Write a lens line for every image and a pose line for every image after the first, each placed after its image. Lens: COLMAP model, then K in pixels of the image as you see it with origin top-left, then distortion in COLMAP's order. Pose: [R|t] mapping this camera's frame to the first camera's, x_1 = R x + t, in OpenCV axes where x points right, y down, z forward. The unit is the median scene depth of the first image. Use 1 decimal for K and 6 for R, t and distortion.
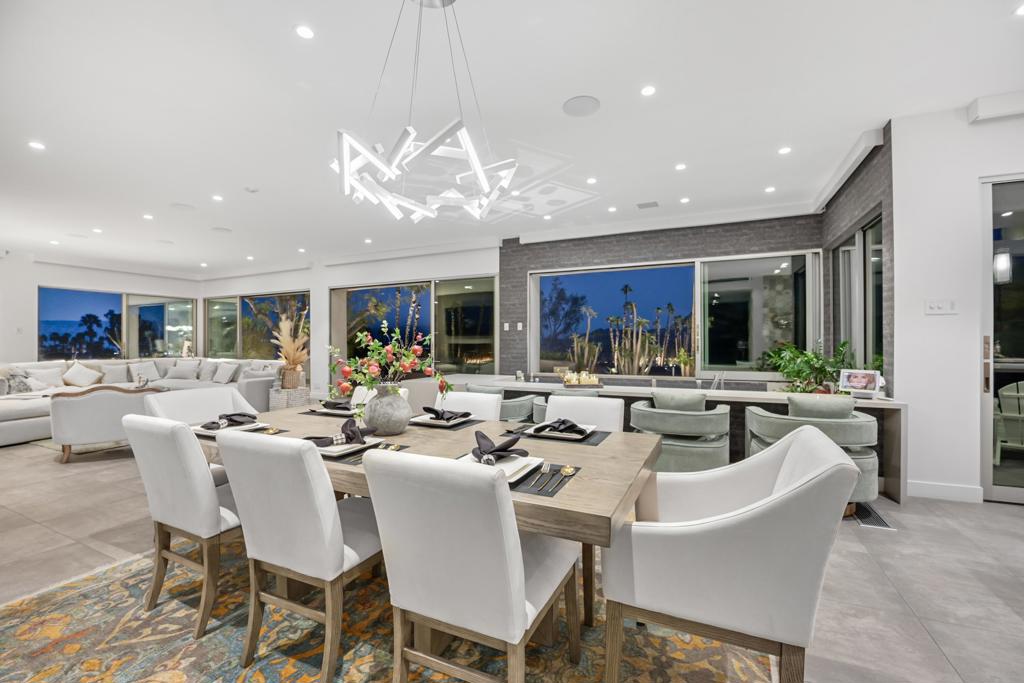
lens RADIAL K [[427.5, 0, 512.0], [0, 427.5, 341.5], [0, 0, 1]] dist [-0.009468, -0.000212]
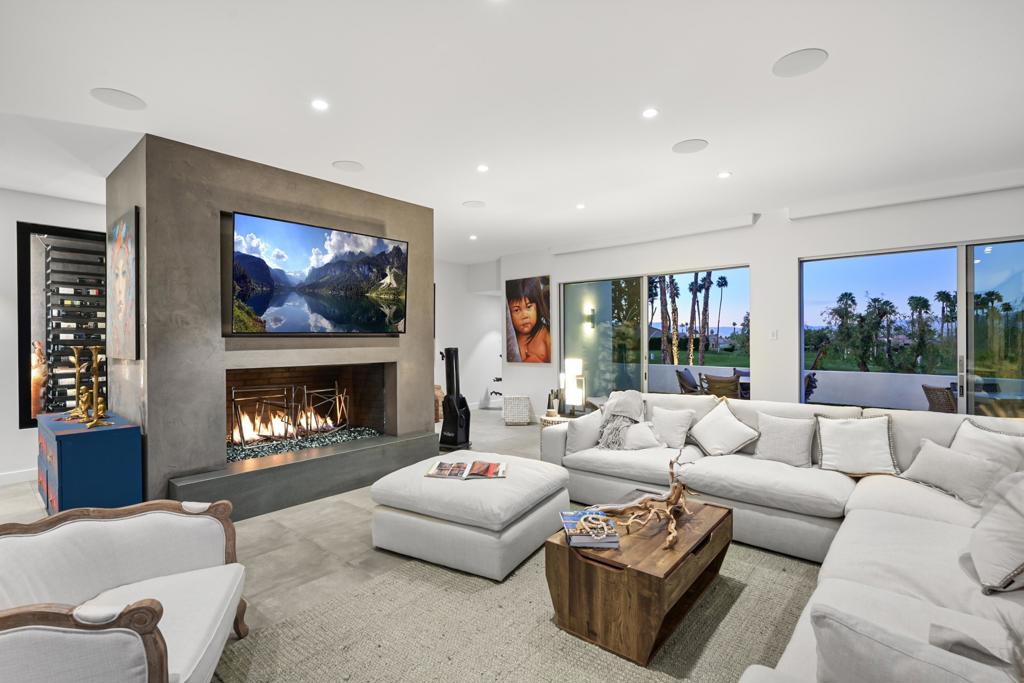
lens RADIAL K [[467.0, 0, 490.4], [0, 467.0, 343.2], [0, 0, 1]] dist [-0.021916, 0.000074]
pose [[-0.261724, 0.005417, -0.965128, -0.316597], [0.010674, 0.999939, 0.002717, -0.017627], [0.965084, -0.009591, -0.261766, 0.646206]]
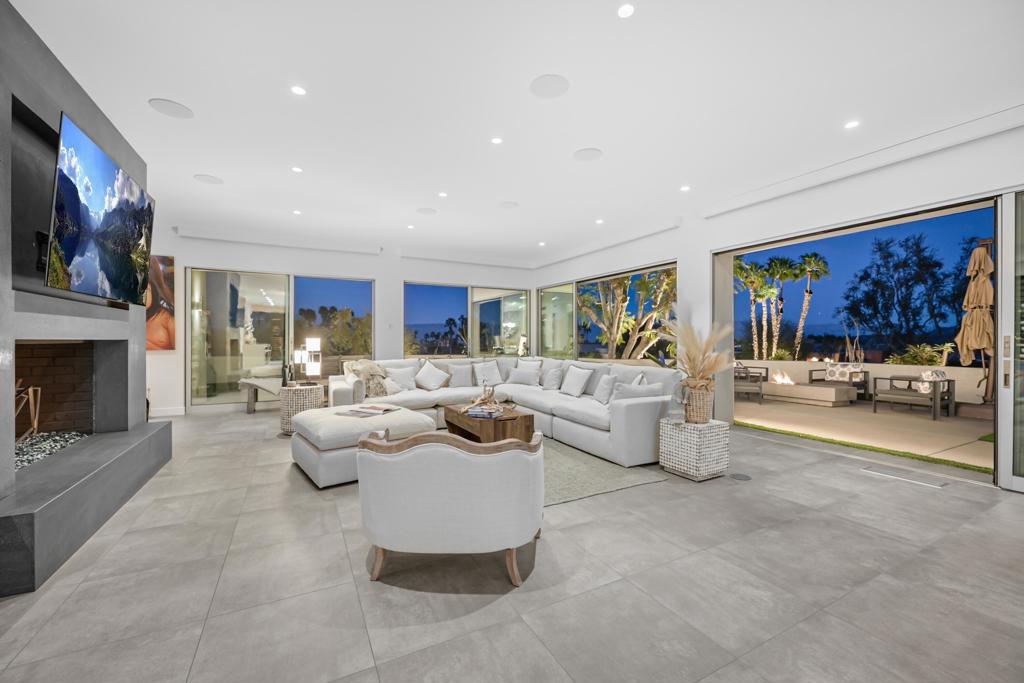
lens RADIAL K [[411.2, 0, 506.2], [0, 411.2, 340.6], [0, 0, 1]] dist [-0.000134, -0.000081]
pose [[0.794682, 0.003289, -0.607017, -0.285518], [-0.000064, 0.999986, 0.005334, 0.002426], [0.607026, -0.004199, 0.794671, 0.313696]]
